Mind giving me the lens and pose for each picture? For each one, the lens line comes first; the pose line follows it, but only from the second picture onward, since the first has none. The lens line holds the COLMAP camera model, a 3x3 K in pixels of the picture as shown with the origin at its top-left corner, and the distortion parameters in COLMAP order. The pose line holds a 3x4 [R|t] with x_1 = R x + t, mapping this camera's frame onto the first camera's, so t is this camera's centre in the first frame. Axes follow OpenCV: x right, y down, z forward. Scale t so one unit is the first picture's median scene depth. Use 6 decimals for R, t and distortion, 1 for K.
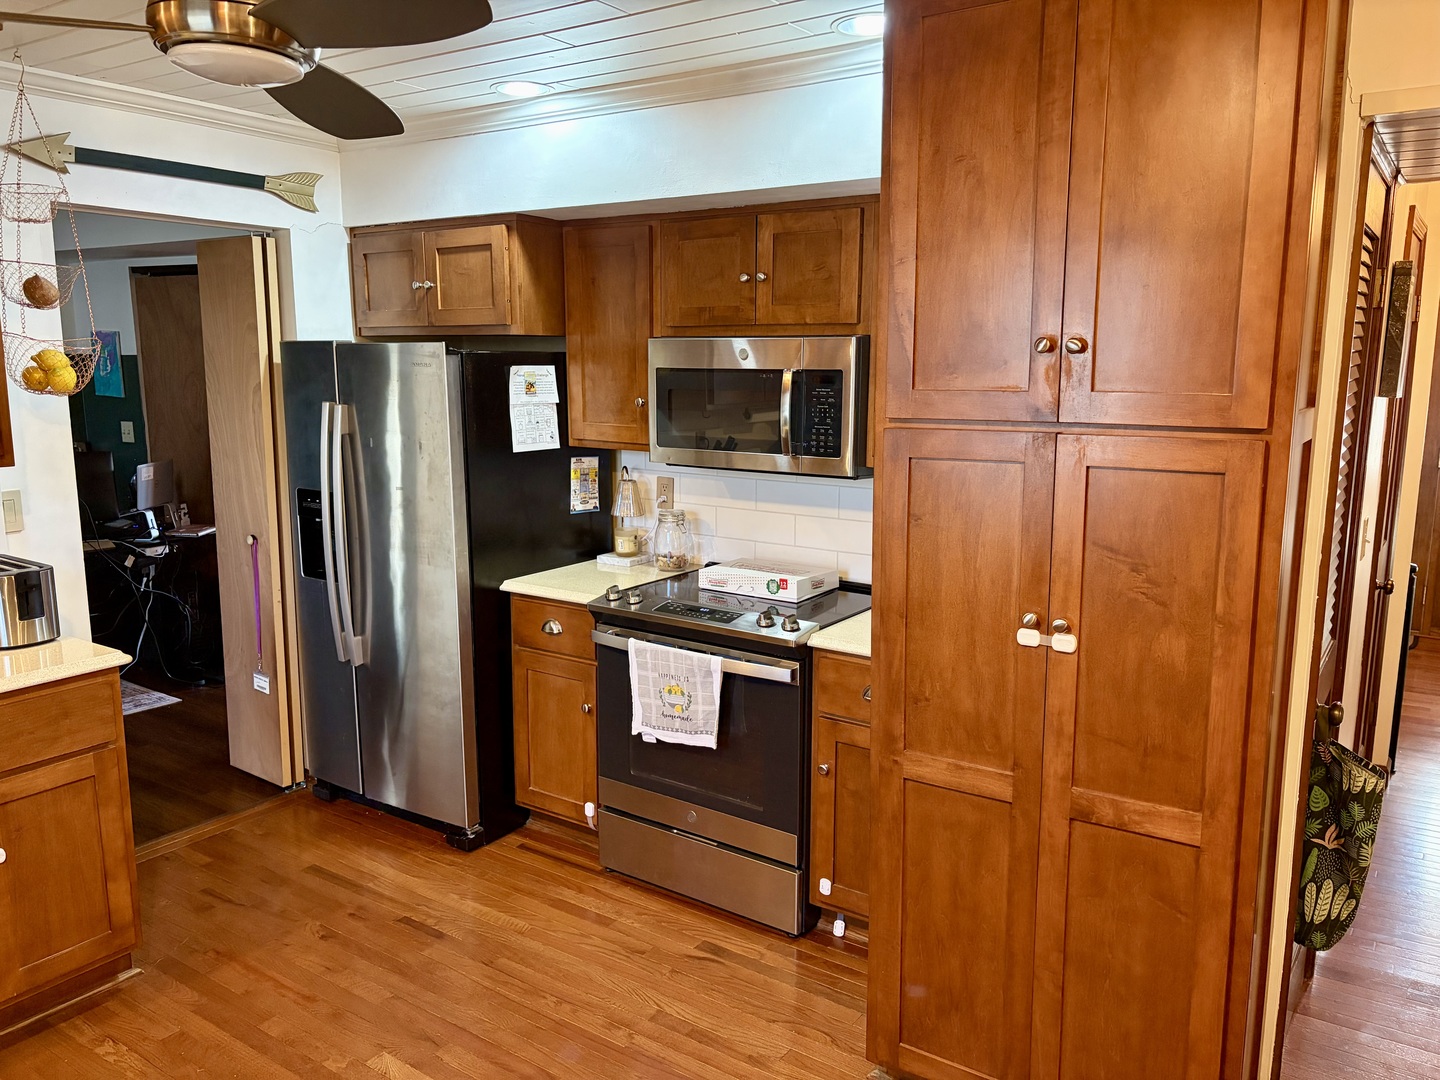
lens RADIAL K [[1093.8, 0, 720.8], [0, 1093.8, 544.7], [0, 0, 1]] dist [0.027743, -0.024151]
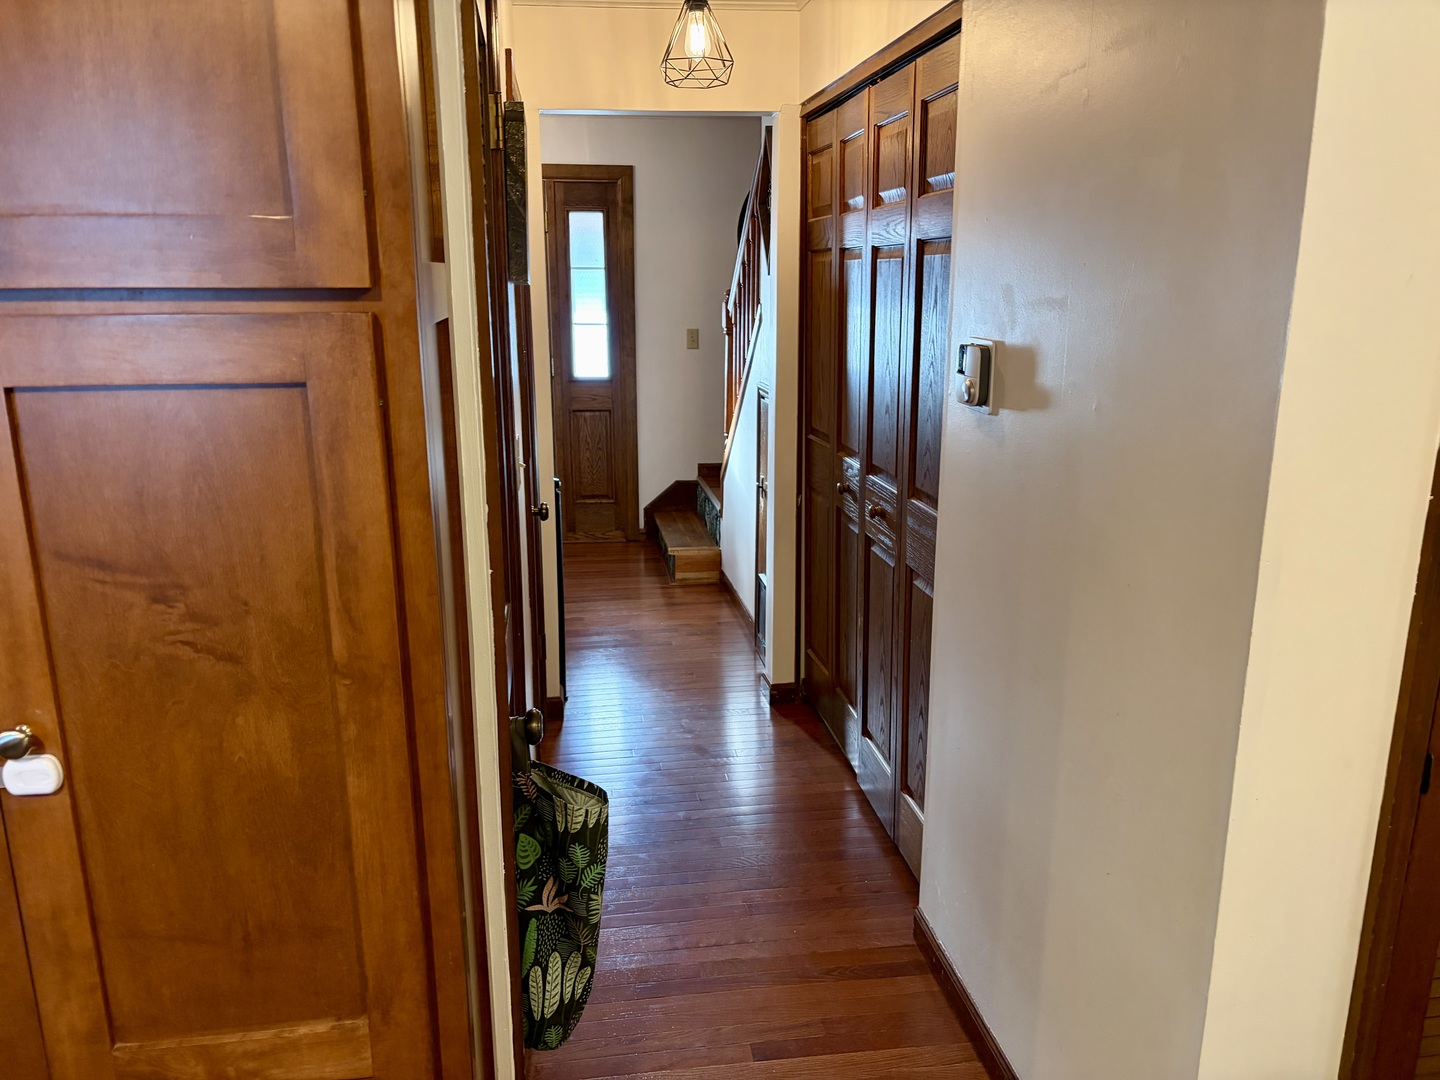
lens RADIAL K [[1093.8, 0, 722.6], [0, 1093.8, 544.6], [0, 0, 1]] dist [0.027743, -0.024151]
pose [[0.730850, -0.161429, 0.663174, 0.239641], [0.117414, 0.986879, 0.110830, -0.024300], [-0.672363, -0.003134, 0.740215, 0.474928]]
